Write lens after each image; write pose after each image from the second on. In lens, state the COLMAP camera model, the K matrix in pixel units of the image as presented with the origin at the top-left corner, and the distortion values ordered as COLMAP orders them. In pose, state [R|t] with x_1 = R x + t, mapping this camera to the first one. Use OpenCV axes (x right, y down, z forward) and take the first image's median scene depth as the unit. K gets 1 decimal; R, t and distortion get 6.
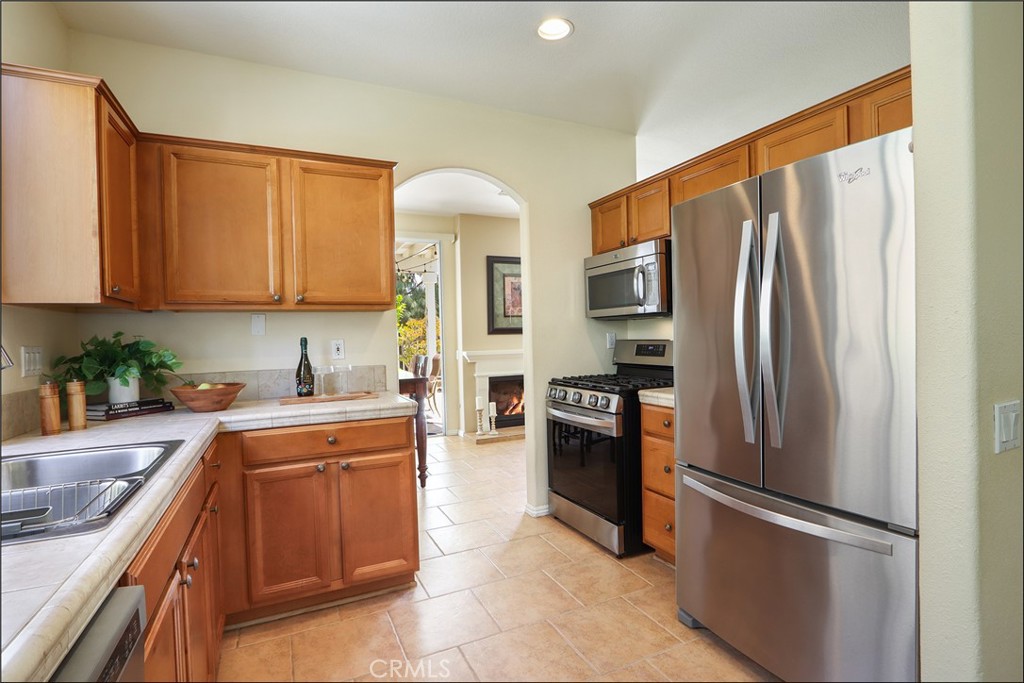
lens RADIAL K [[495.4, 0, 512.0], [0, 495.4, 341.5], [0, 0, 1]] dist [-0.024569, 0.007017]
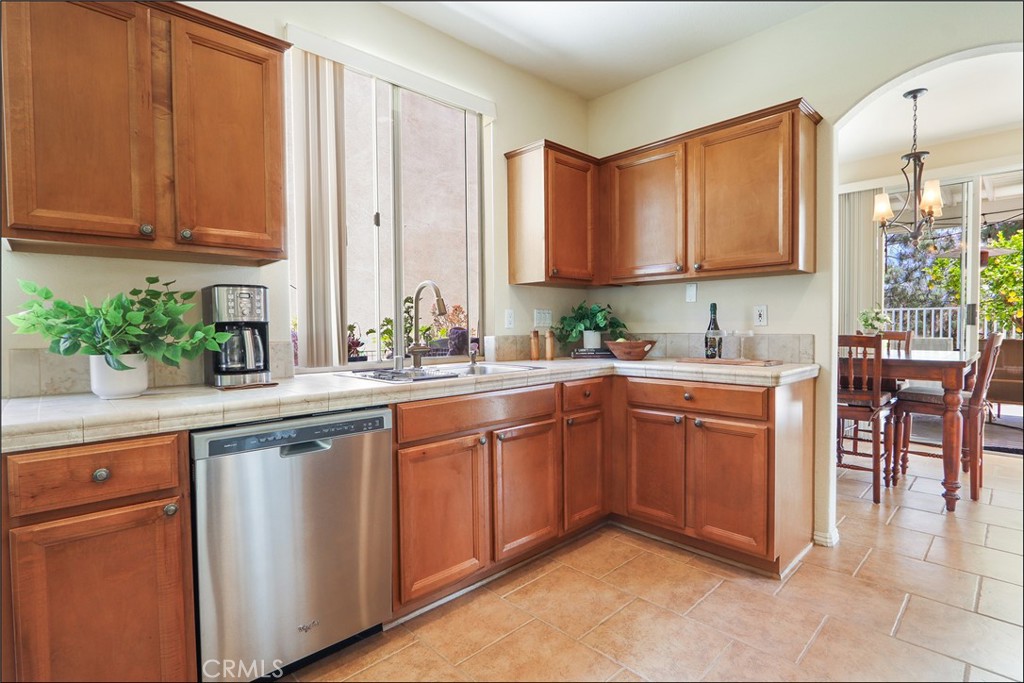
lens RADIAL K [[495.4, 0, 512.0], [0, 495.4, 341.5], [0, 0, 1]] dist [-0.024569, 0.007017]
pose [[0.316149, 0.051741, -0.947298, 0.516965], [-0.011355, 0.998647, 0.050756, 0.029276], [0.948642, -0.005290, 0.316308, 0.290739]]
